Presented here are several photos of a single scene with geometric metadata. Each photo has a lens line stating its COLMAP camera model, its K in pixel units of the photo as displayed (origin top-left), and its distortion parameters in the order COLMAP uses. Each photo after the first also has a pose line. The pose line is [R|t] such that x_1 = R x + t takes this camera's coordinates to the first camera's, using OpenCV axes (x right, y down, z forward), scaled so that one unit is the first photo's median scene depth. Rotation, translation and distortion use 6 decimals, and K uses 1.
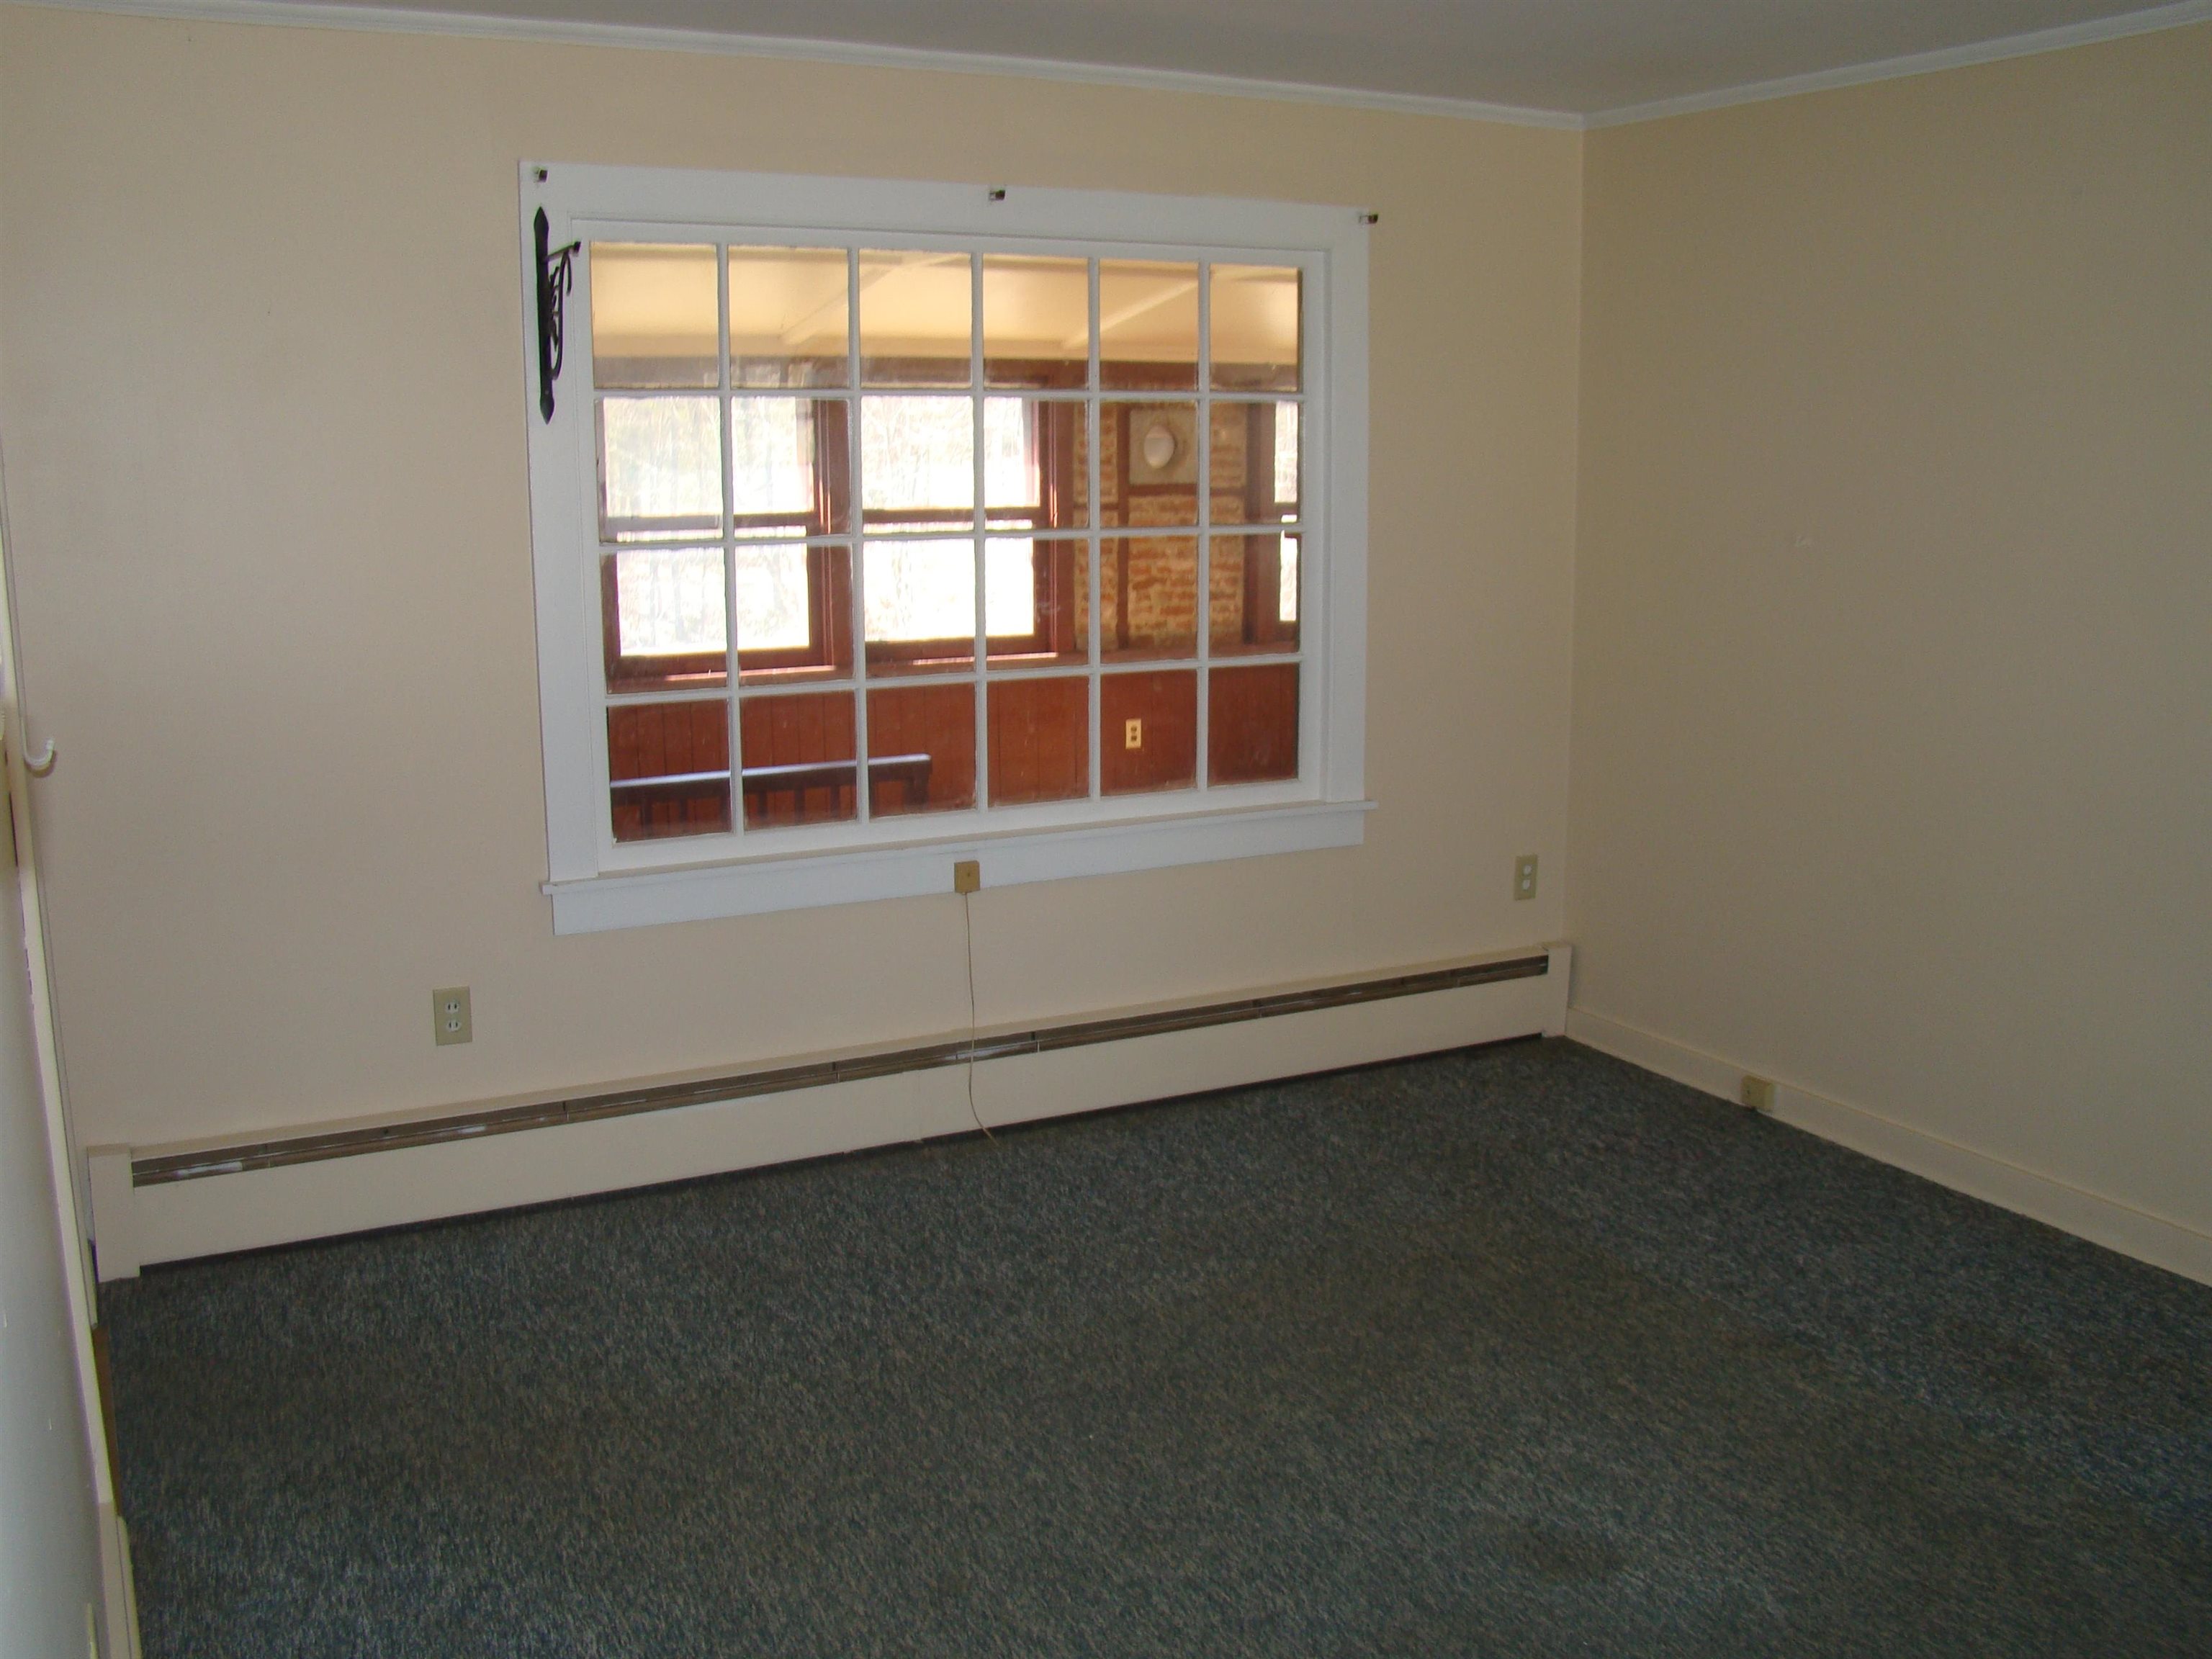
lens RADIAL K [[2031.4, 0, 1113.4], [0, 2031.4, 829.3], [0, 0, 1]] dist [-0.122209, 0.000000]
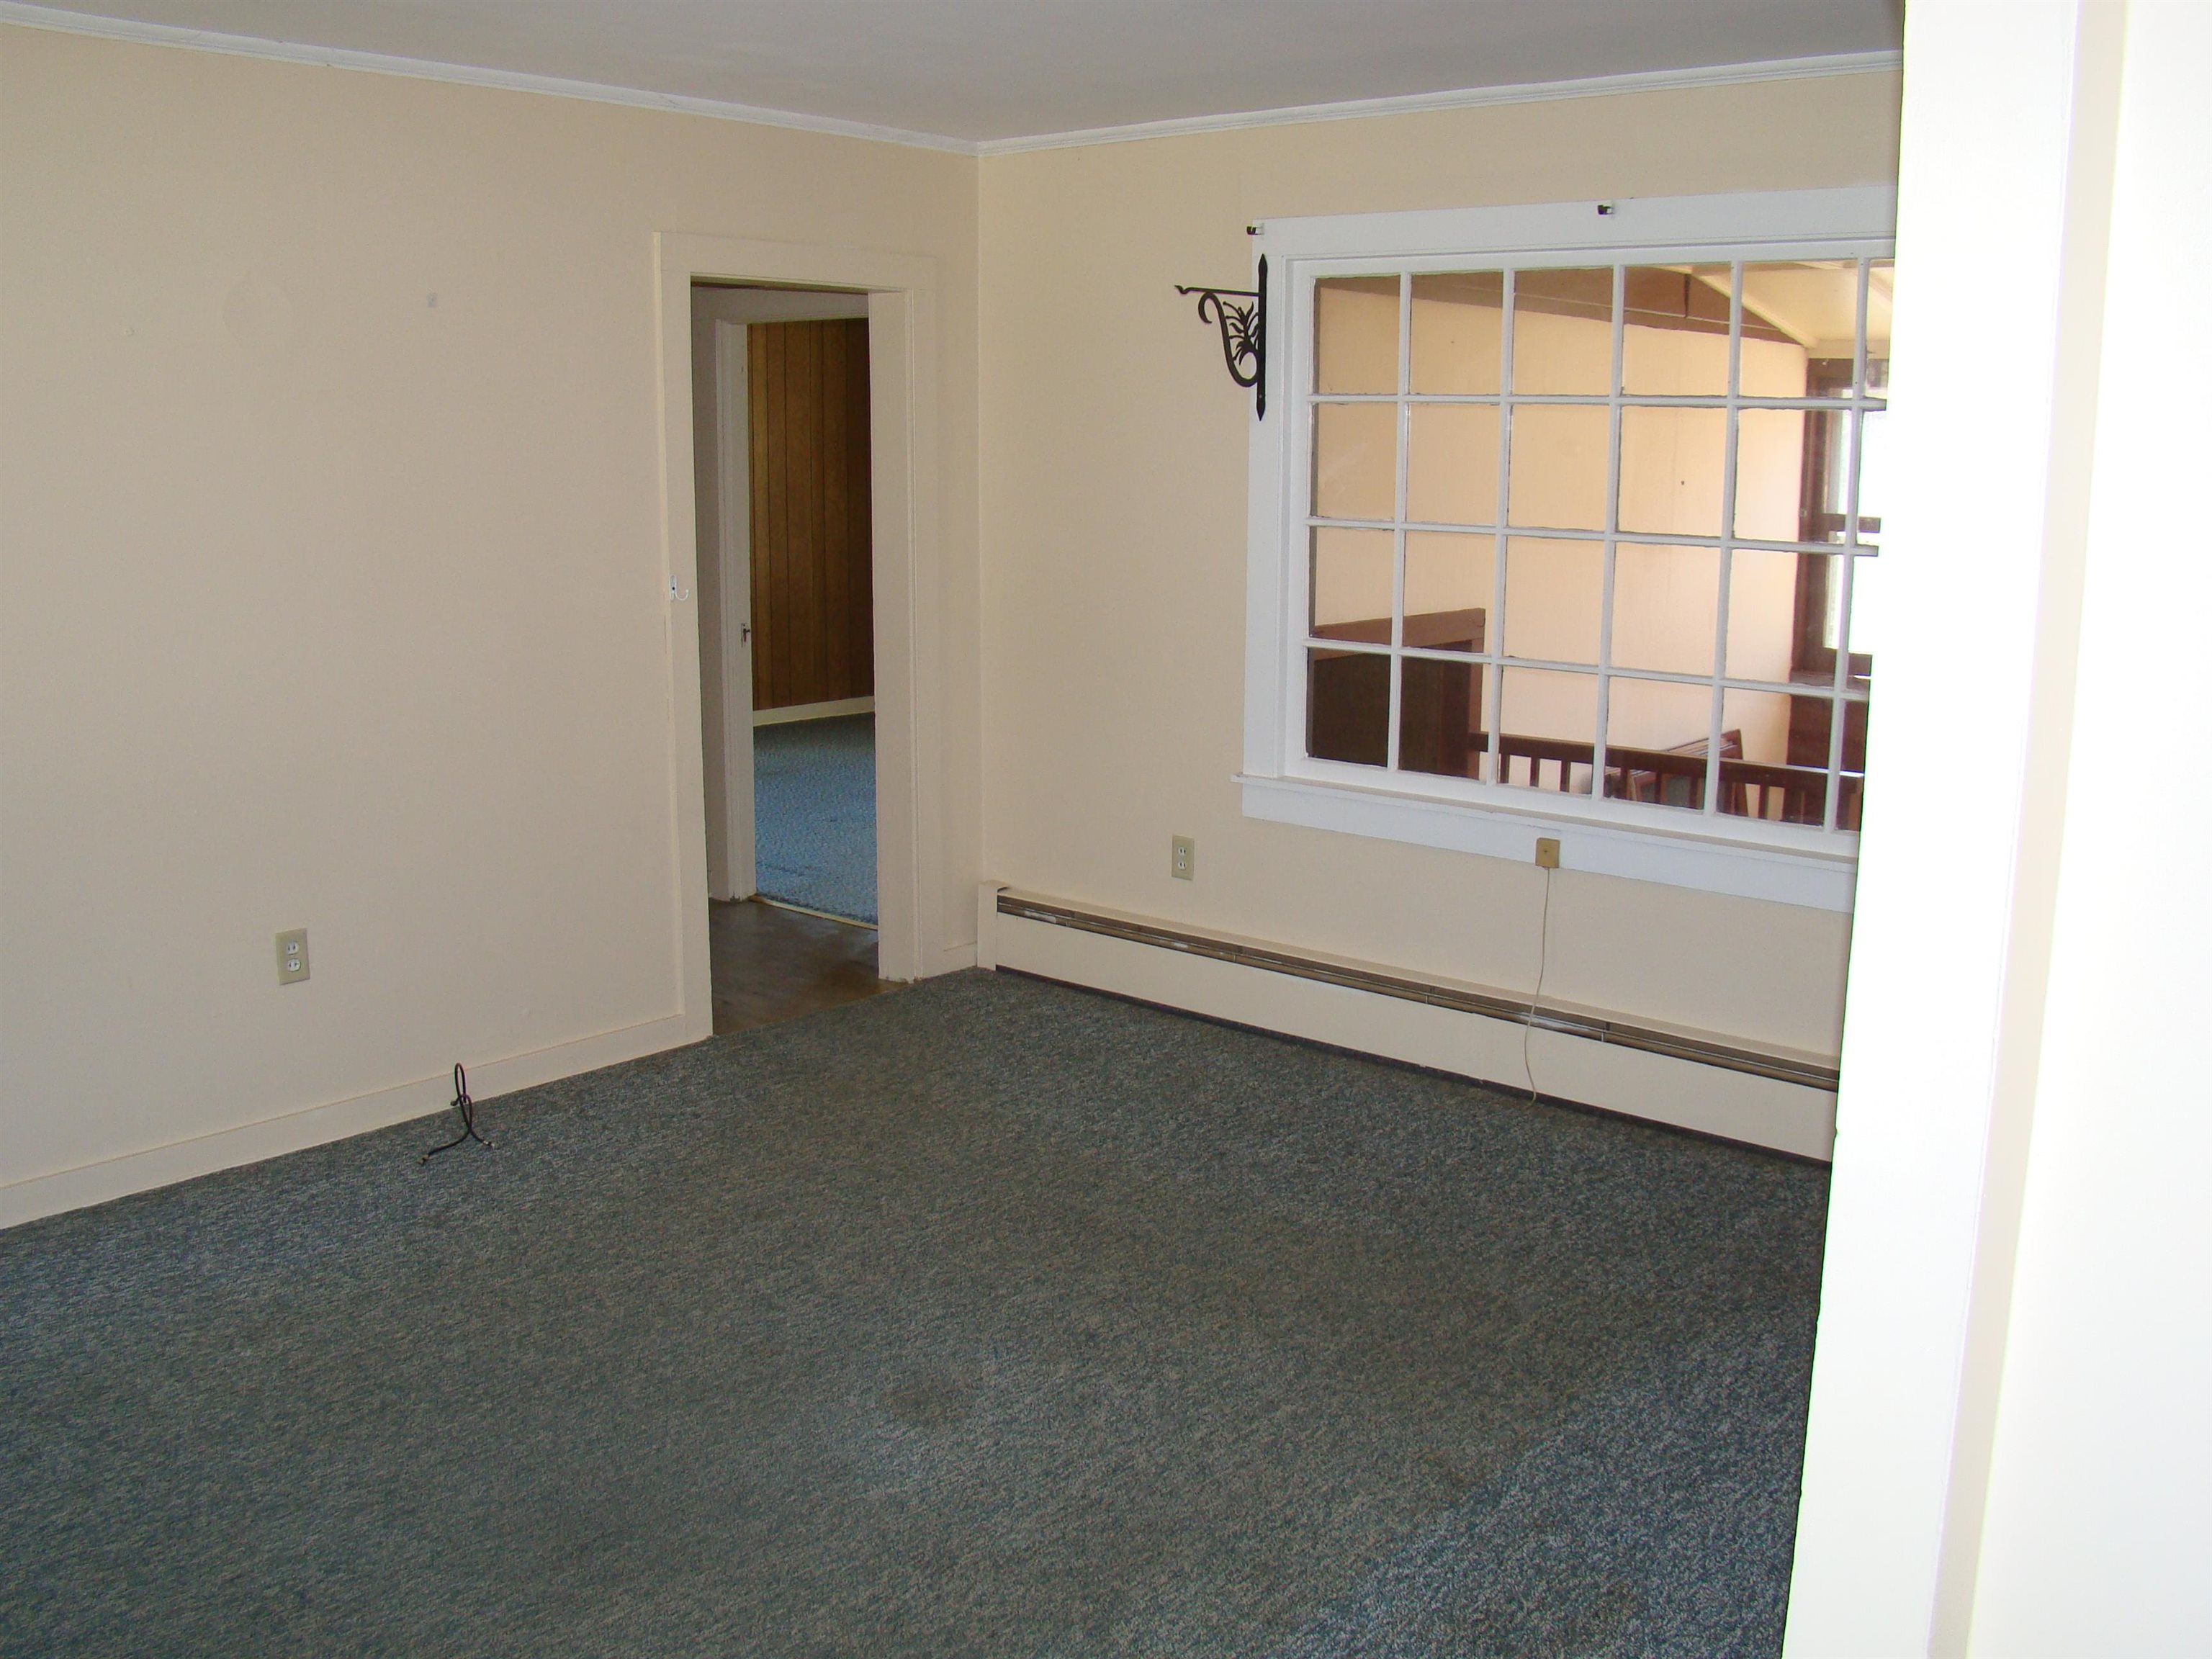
lens RADIAL K [[2031.4, 0, 1107.2], [0, 2031.4, 825.1], [0, 0, 1]] dist [-0.122209, 0.000000]
pose [[0.349353, 0.181063, -0.919330, 0.945321], [-0.177049, 0.976233, 0.124990, -0.094903], [0.920112, 0.119101, 0.373107, 0.457594]]
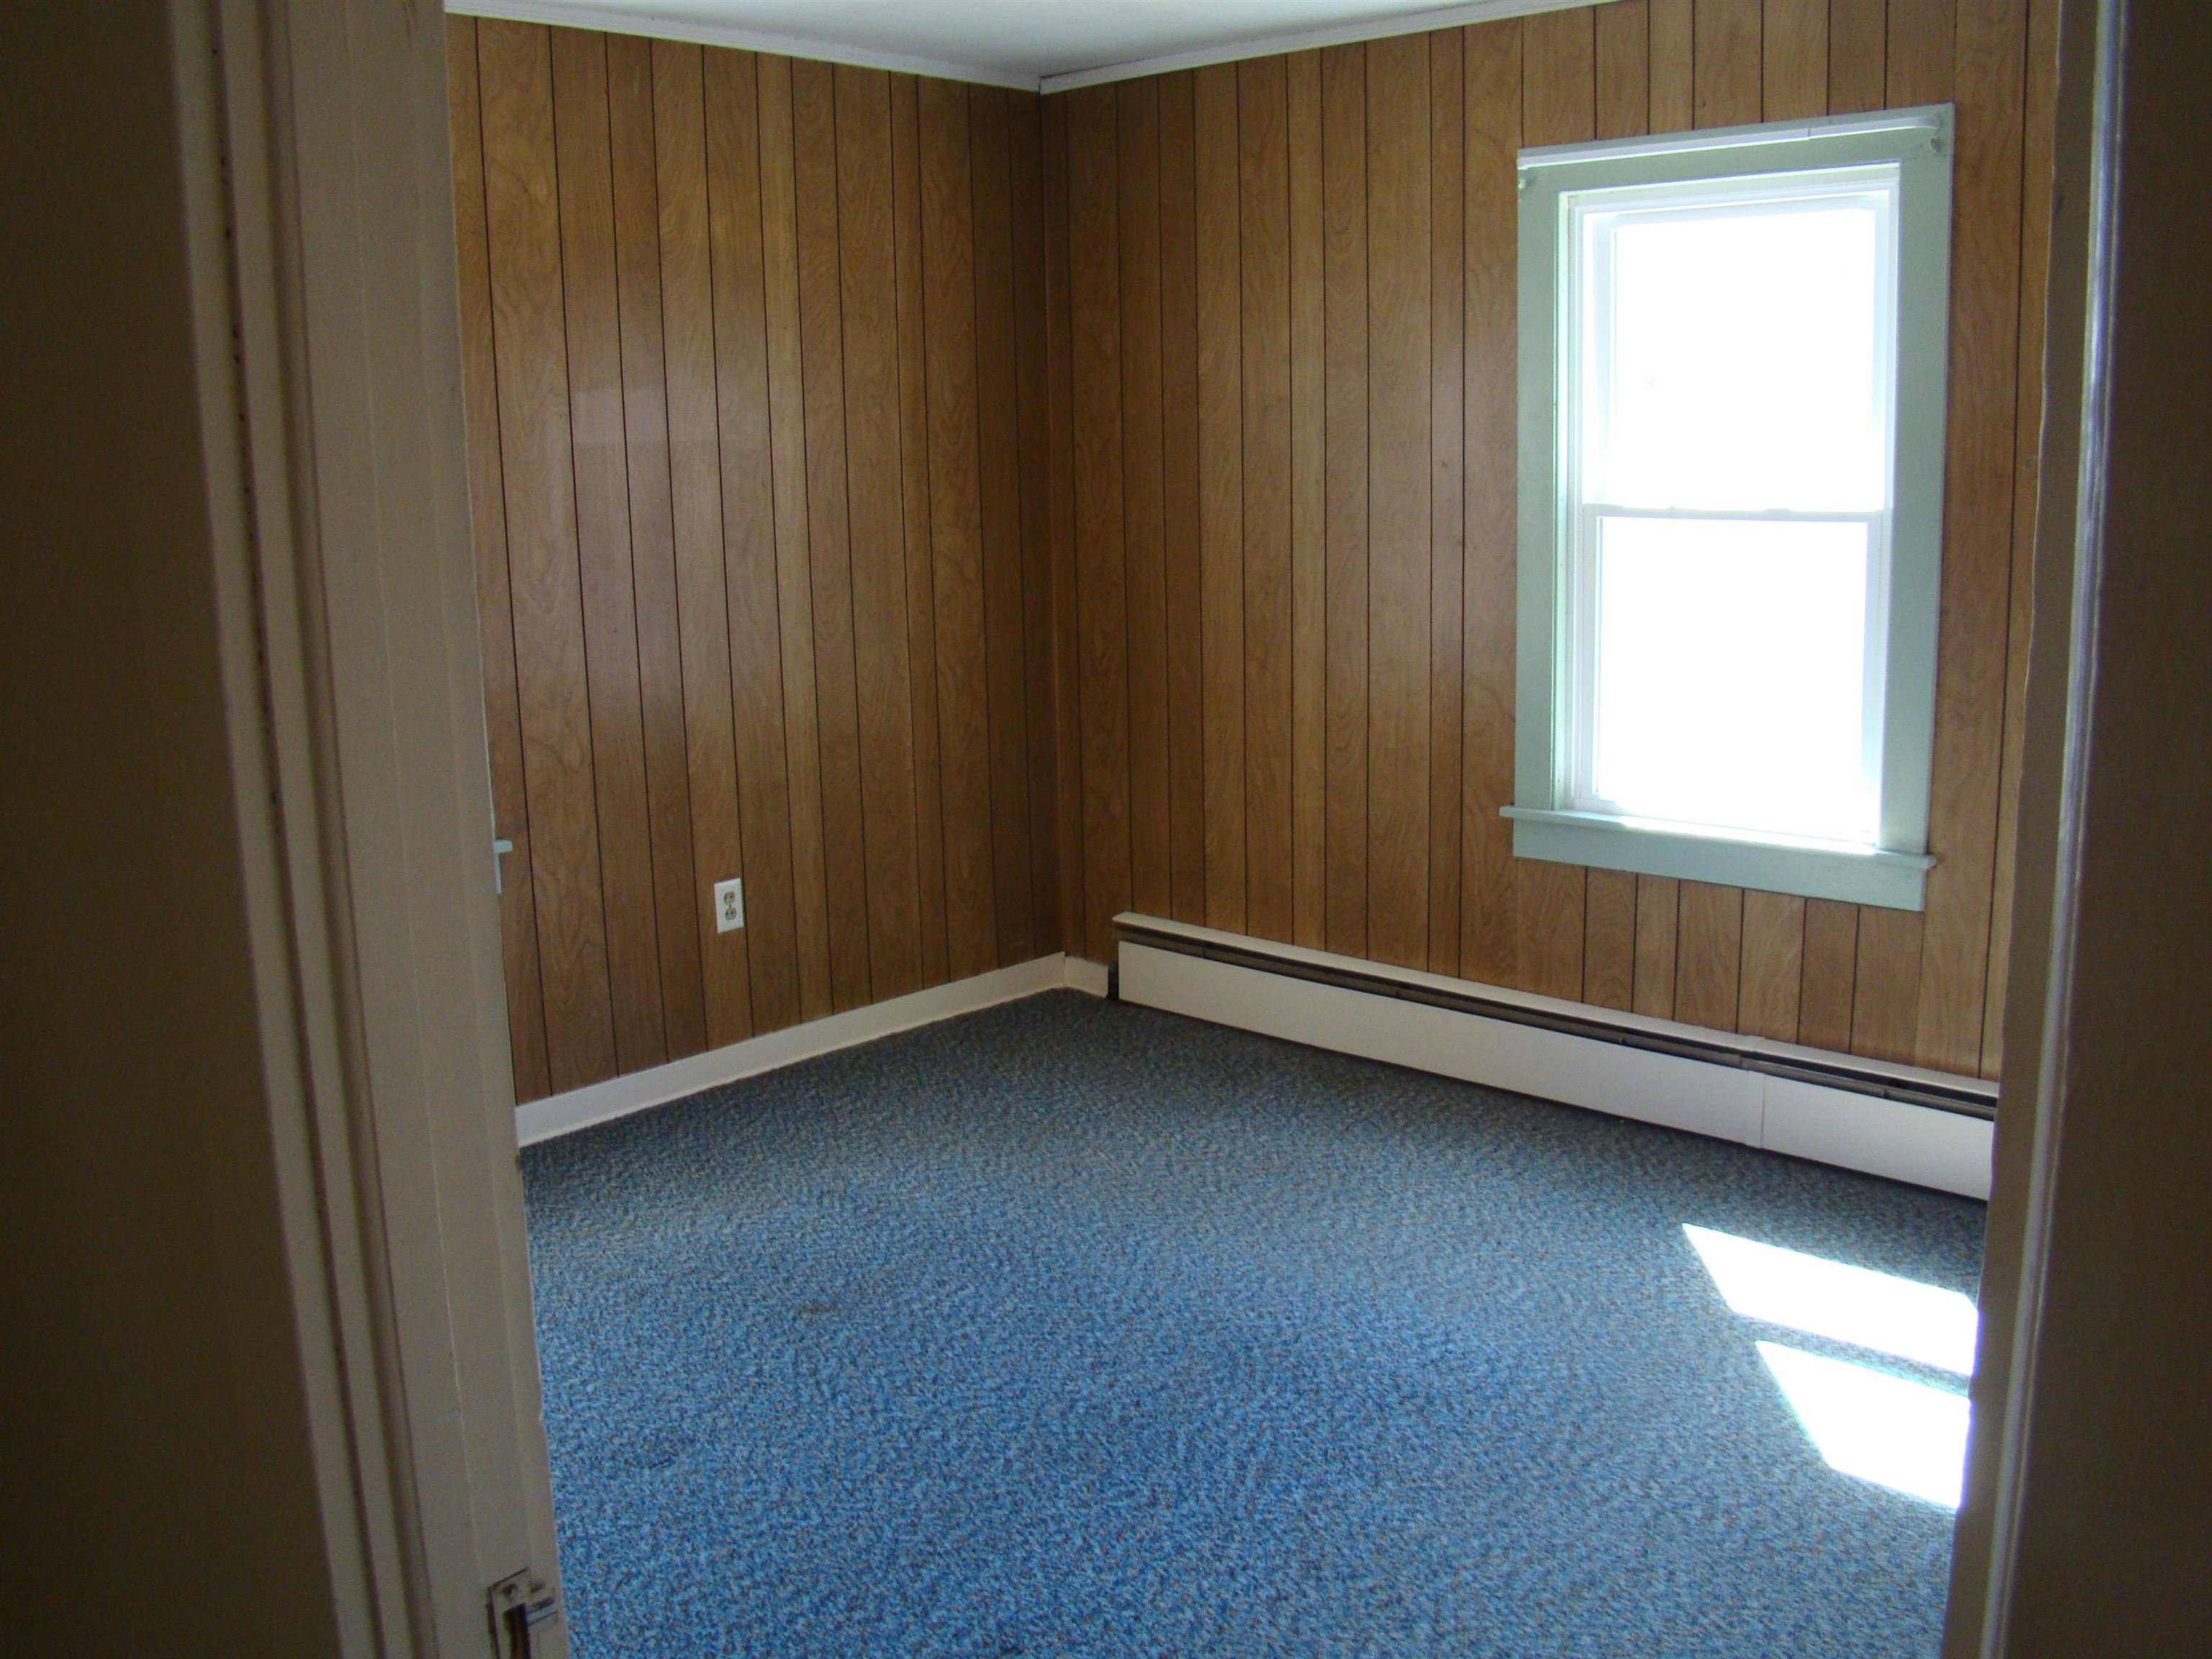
lens RADIAL K [[2031.4, 0, 1107.5], [0, 2031.4, 832.5], [0, 0, 1]] dist [-0.122209, 0.000000]
pose [[0.308307, 0.173672, -0.935299, 0.850919], [-0.149879, 0.979782, 0.132526, -0.097201], [0.939406, 0.099323, 0.328103, 0.478017]]
